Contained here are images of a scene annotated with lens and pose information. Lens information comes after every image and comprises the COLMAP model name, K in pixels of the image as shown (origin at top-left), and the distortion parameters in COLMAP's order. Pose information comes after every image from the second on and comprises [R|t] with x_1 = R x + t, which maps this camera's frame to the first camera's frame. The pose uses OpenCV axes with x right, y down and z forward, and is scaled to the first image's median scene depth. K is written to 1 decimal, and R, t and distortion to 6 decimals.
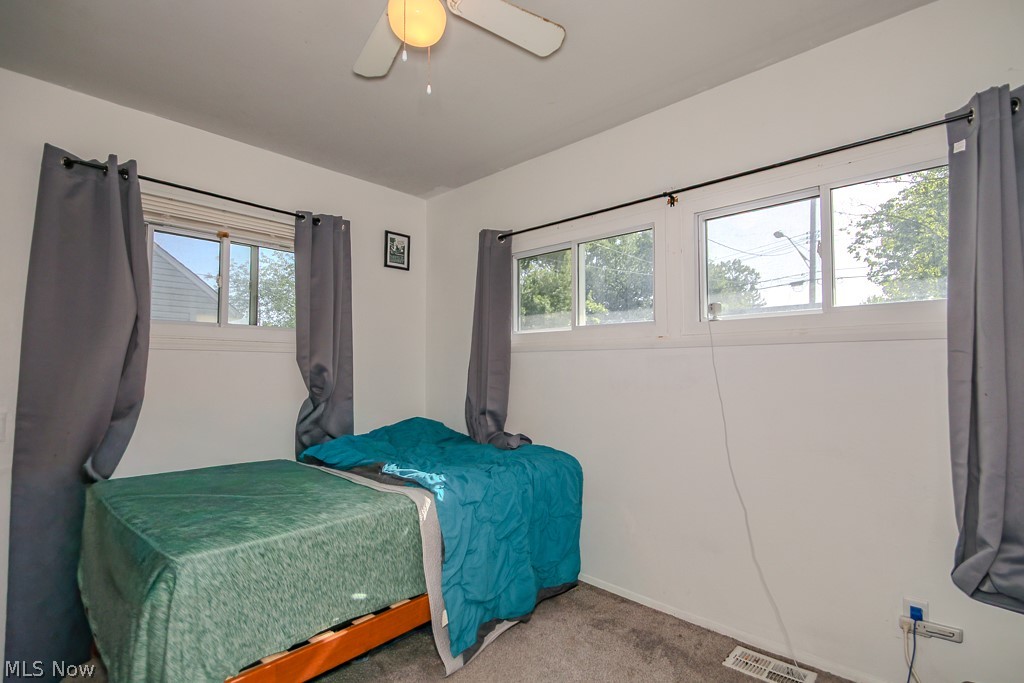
lens RADIAL K [[514.1, 0, 516.8], [0, 514.1, 348.9], [0, 0, 1]] dist [-0.000117, -0.000353]
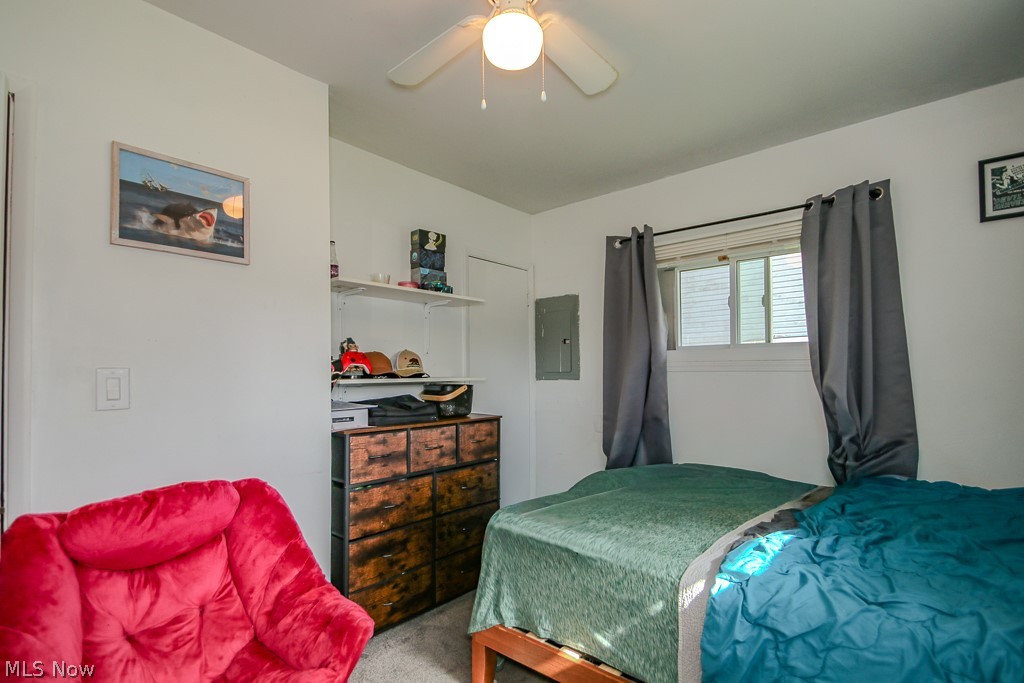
lens RADIAL K [[514.1, 0, 516.8], [0, 514.1, 348.9], [0, 0, 1]] dist [-0.000117, -0.000353]
pose [[-0.036792, -0.036019, -0.998674, 0.513691], [0.051783, 0.997939, -0.037900, -0.026320], [0.997980, -0.053109, -0.034851, 0.684444]]
